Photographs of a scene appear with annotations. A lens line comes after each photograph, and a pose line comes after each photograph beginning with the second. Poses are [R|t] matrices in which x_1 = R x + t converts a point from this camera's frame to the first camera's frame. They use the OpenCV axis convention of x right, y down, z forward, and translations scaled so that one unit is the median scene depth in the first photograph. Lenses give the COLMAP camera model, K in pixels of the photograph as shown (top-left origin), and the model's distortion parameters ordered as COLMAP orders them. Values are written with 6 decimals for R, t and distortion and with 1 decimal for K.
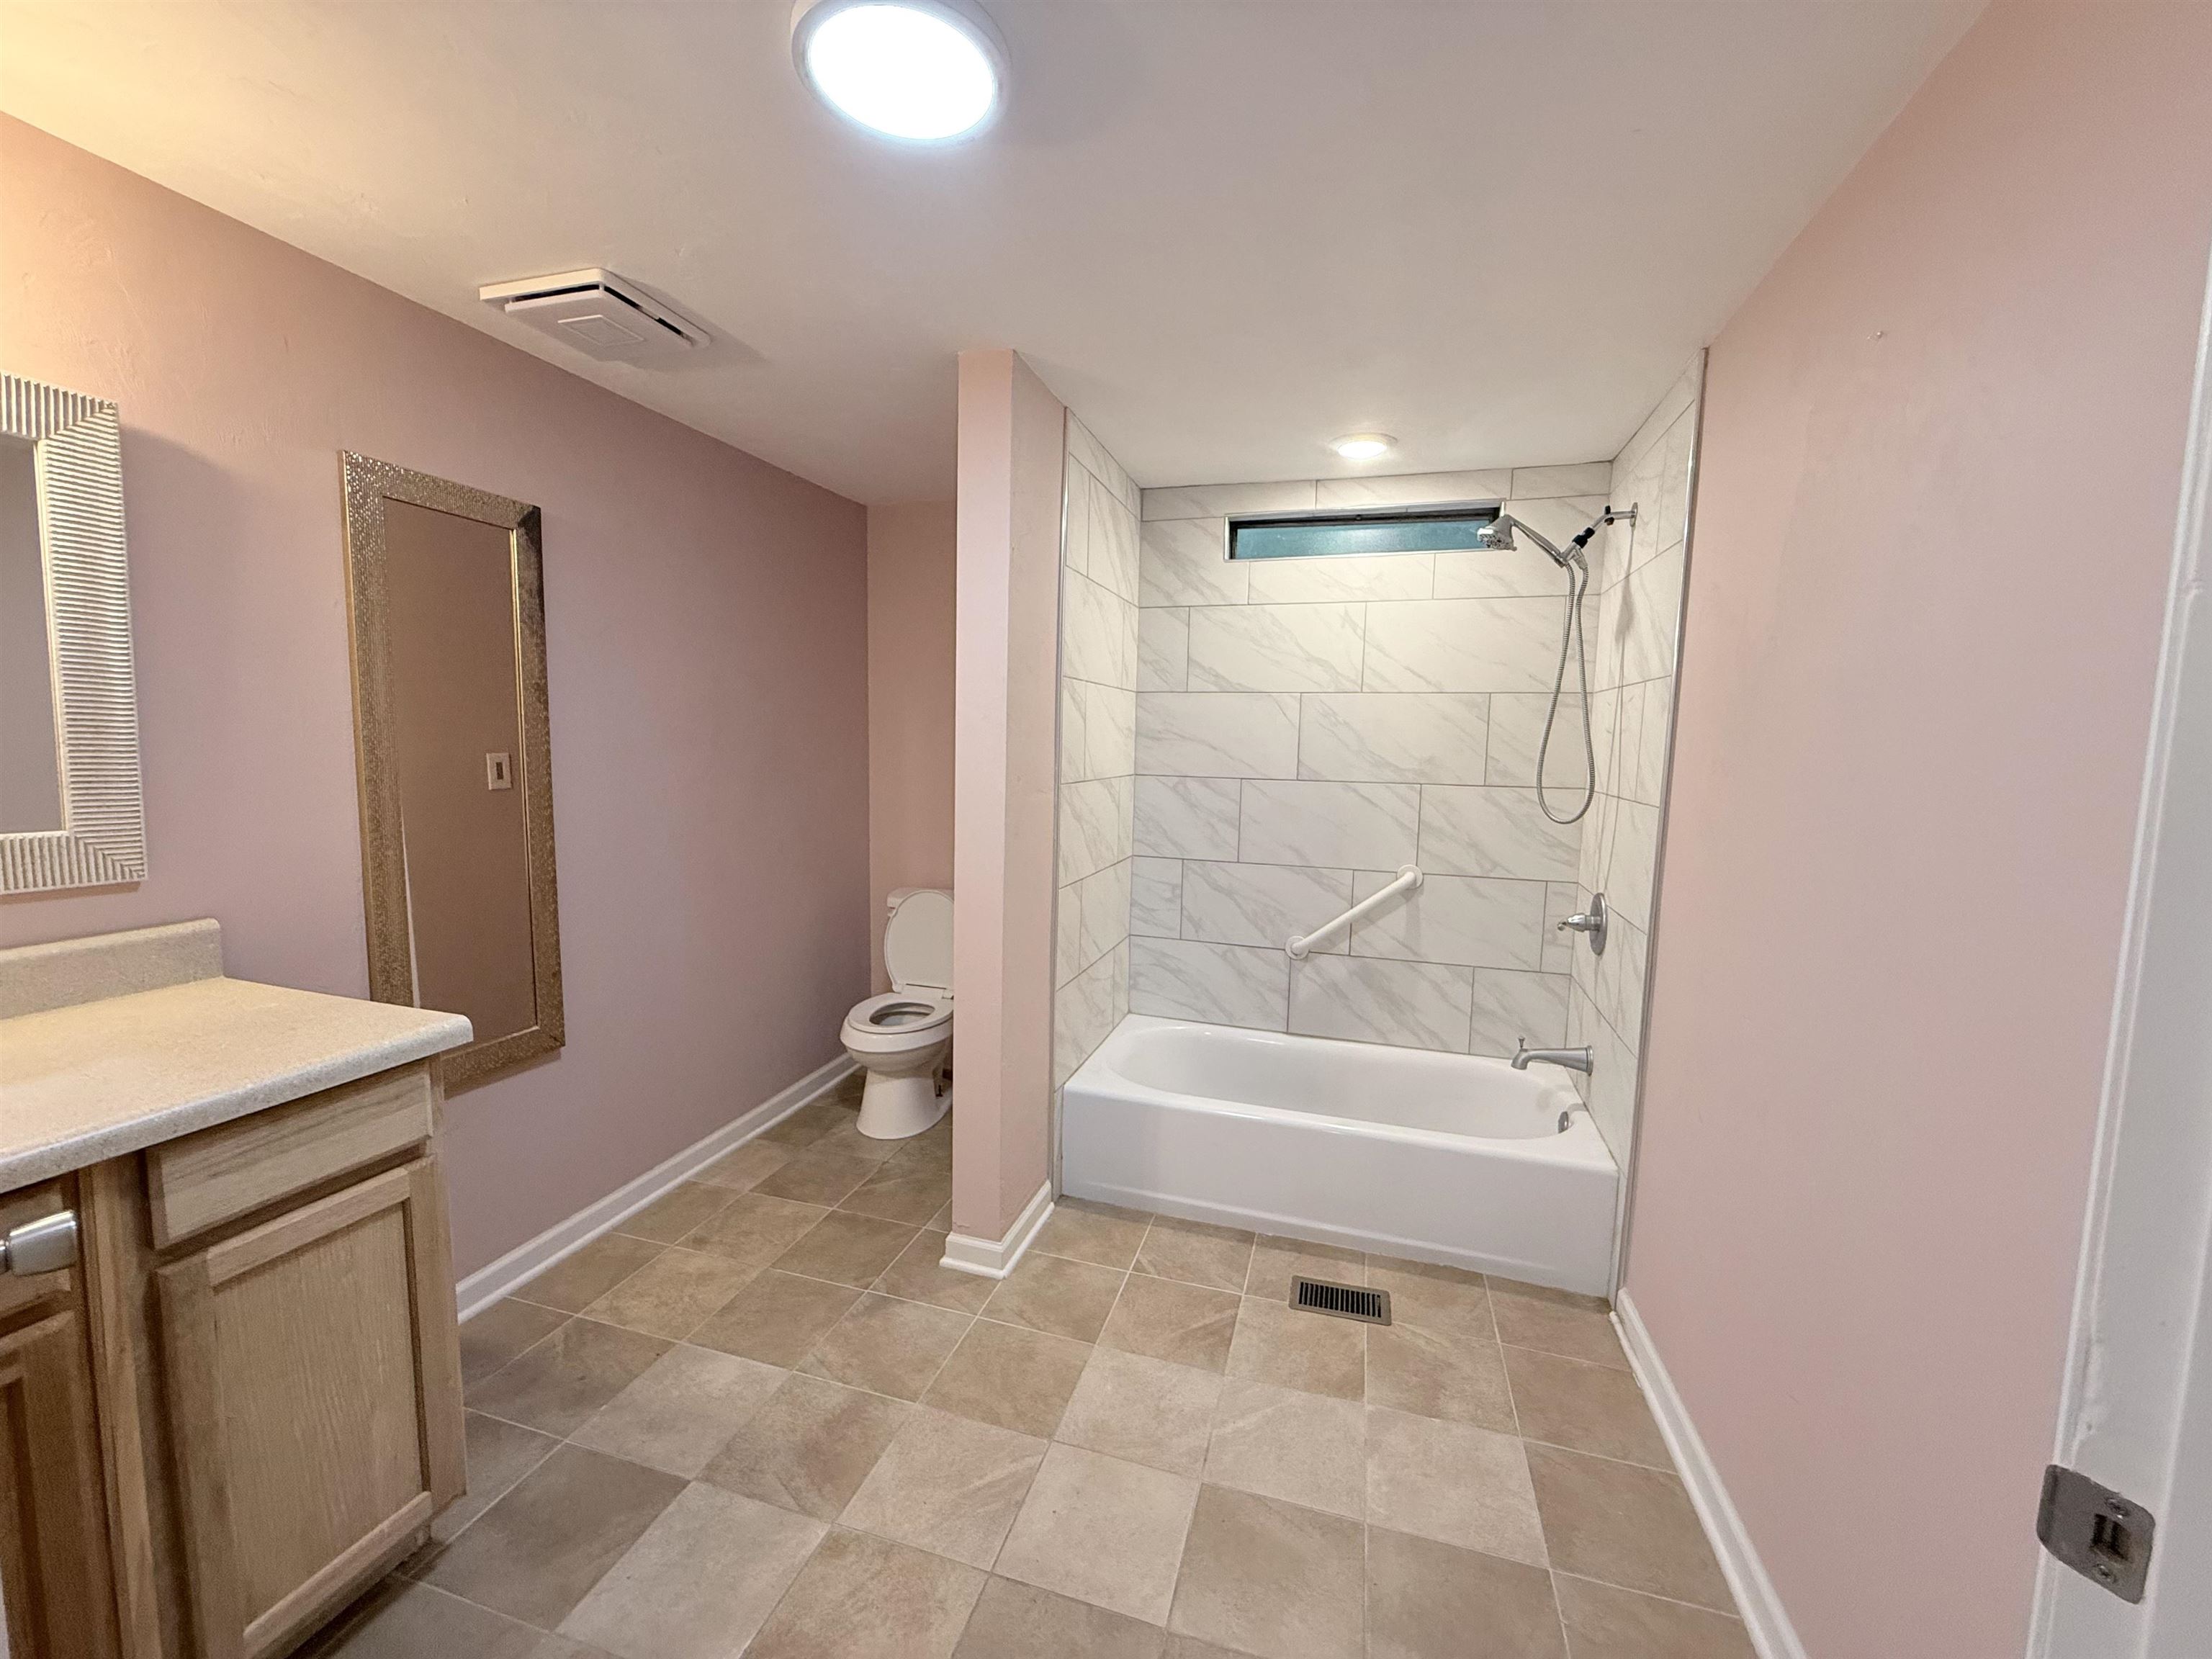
lens RADIAL K [[880.8, 0, 1103.9], [0, 880.8, 831.3], [0, 0, 1]] dist [-0.000577, 0.000086]
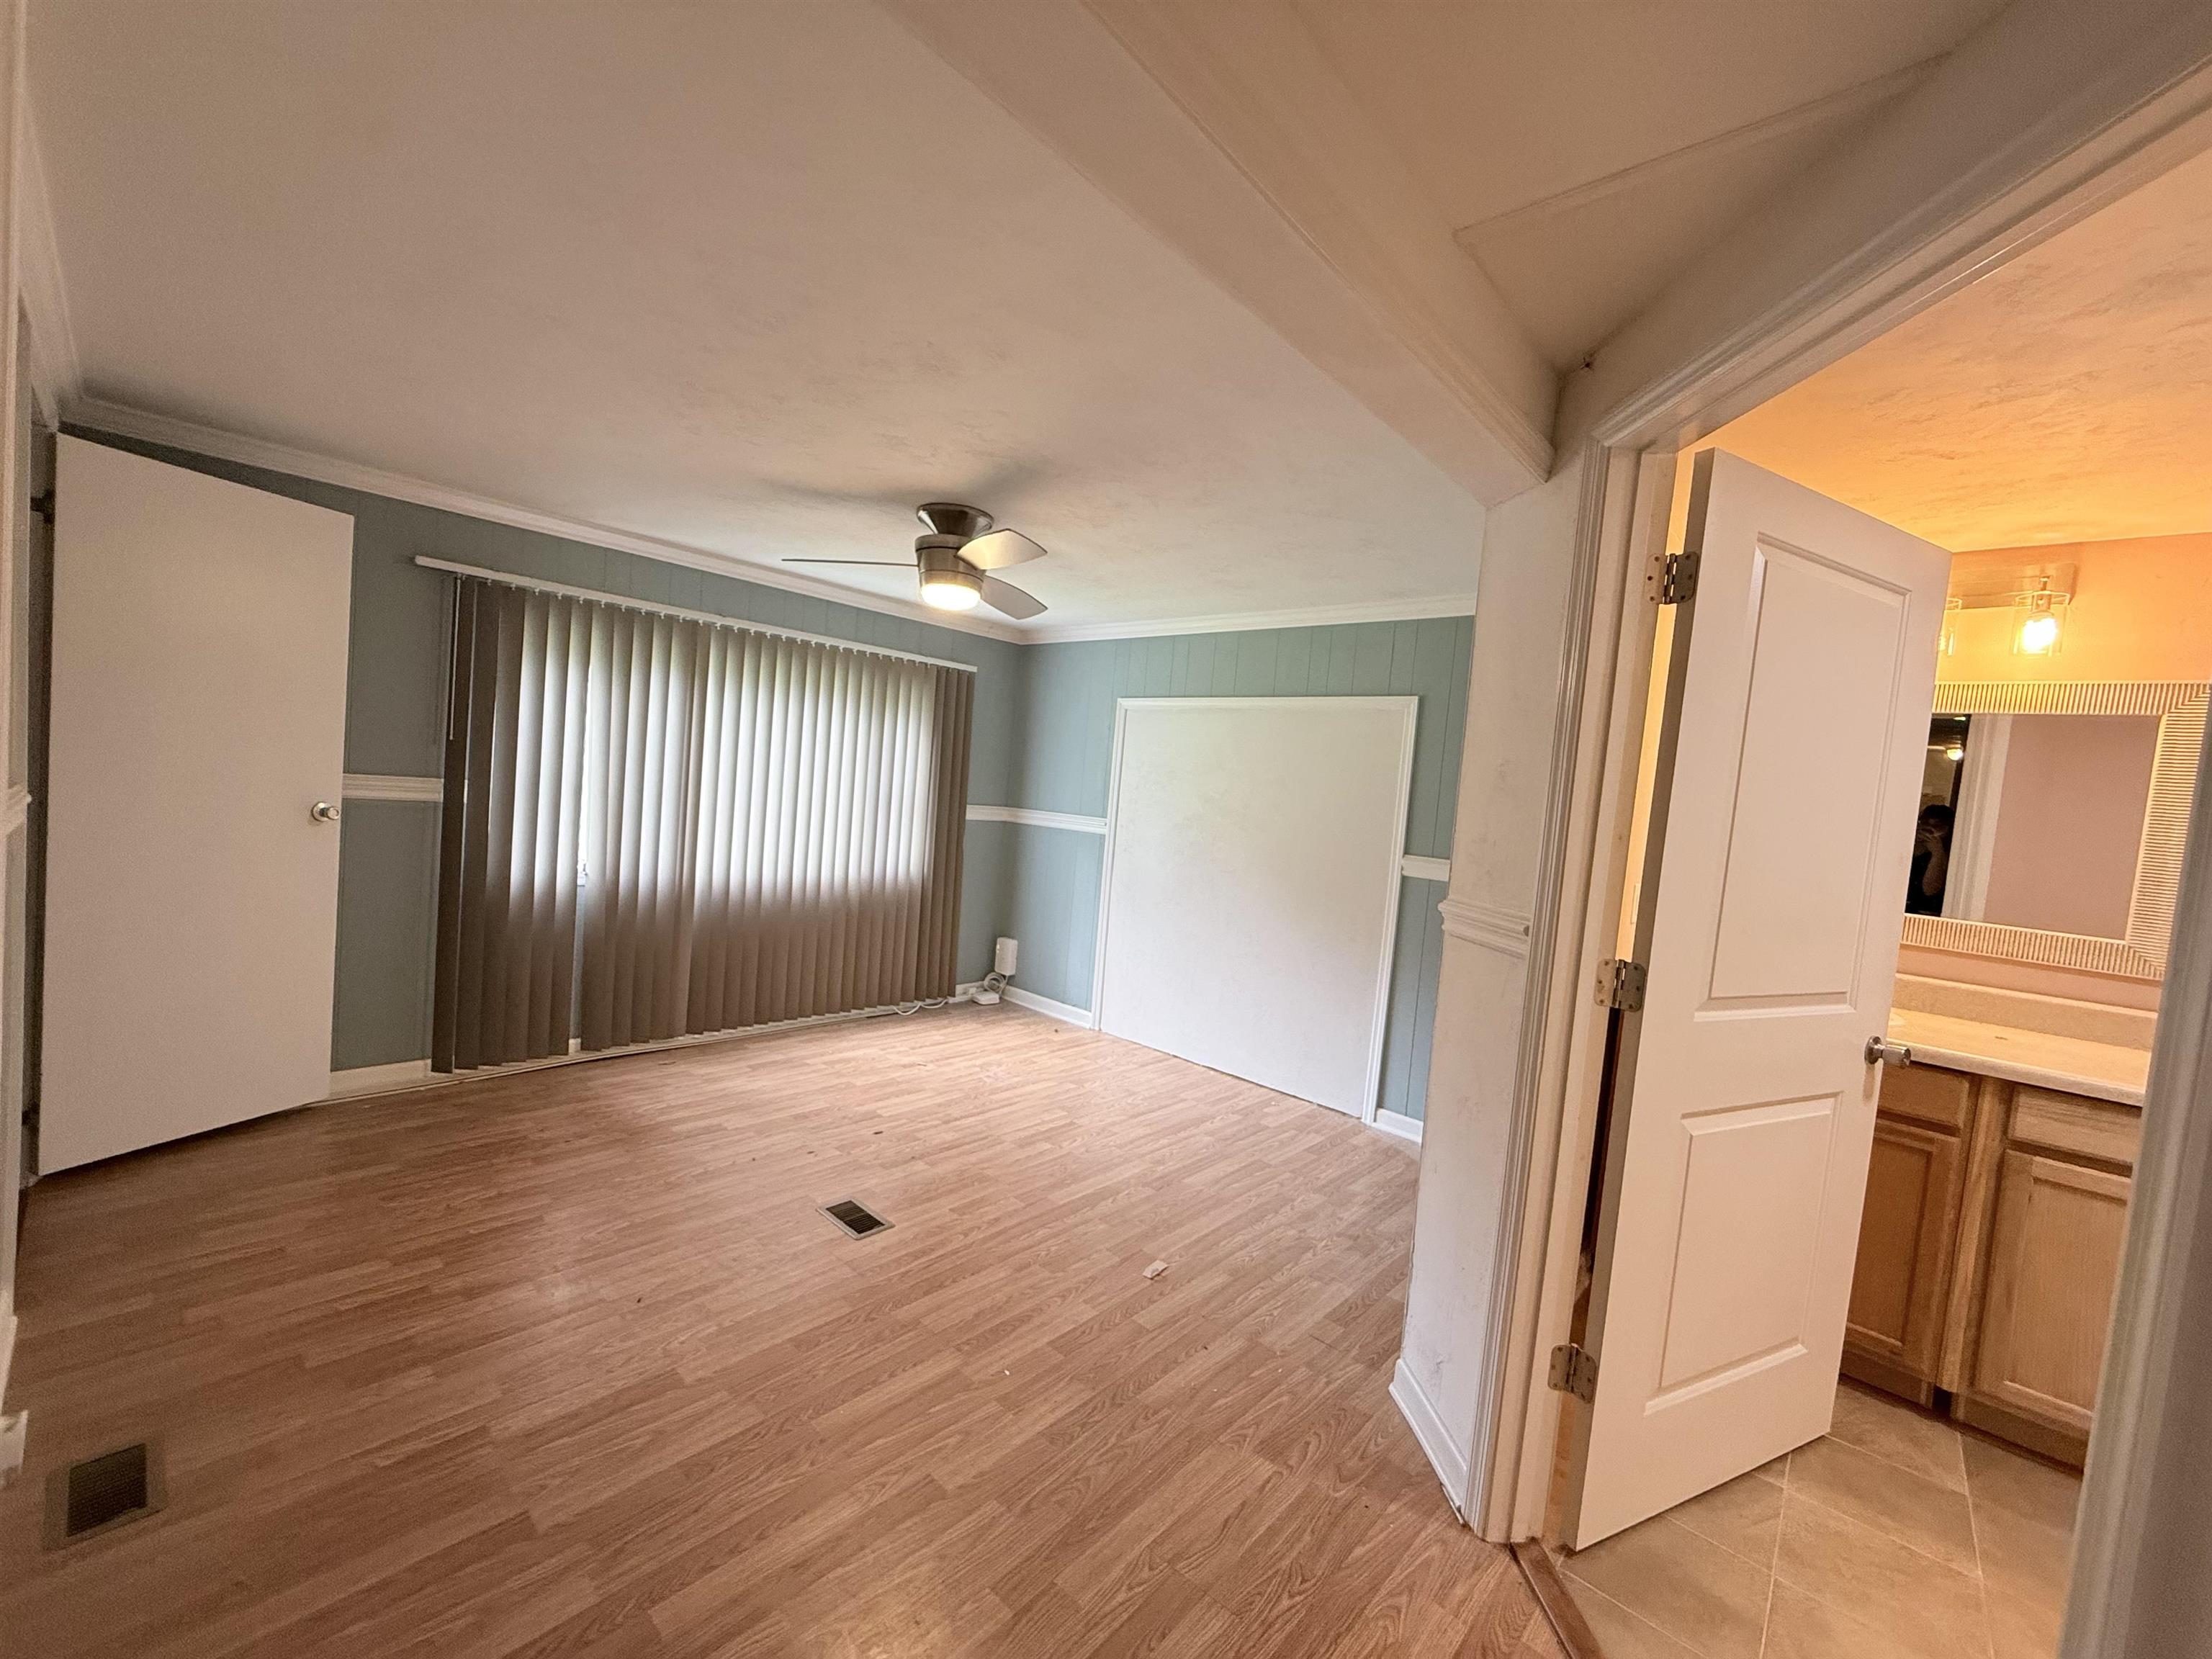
lens RADIAL K [[880.8, 0, 1104.0], [0, 880.8, 837.0], [0, 0, 1]] dist [-0.000577, 0.000086]
pose [[-0.426510, -0.010352, -0.904424, 1.482495], [-0.182041, 0.980455, 0.074625, 0.041966], [0.885974, 0.196471, -0.420058, -0.078039]]
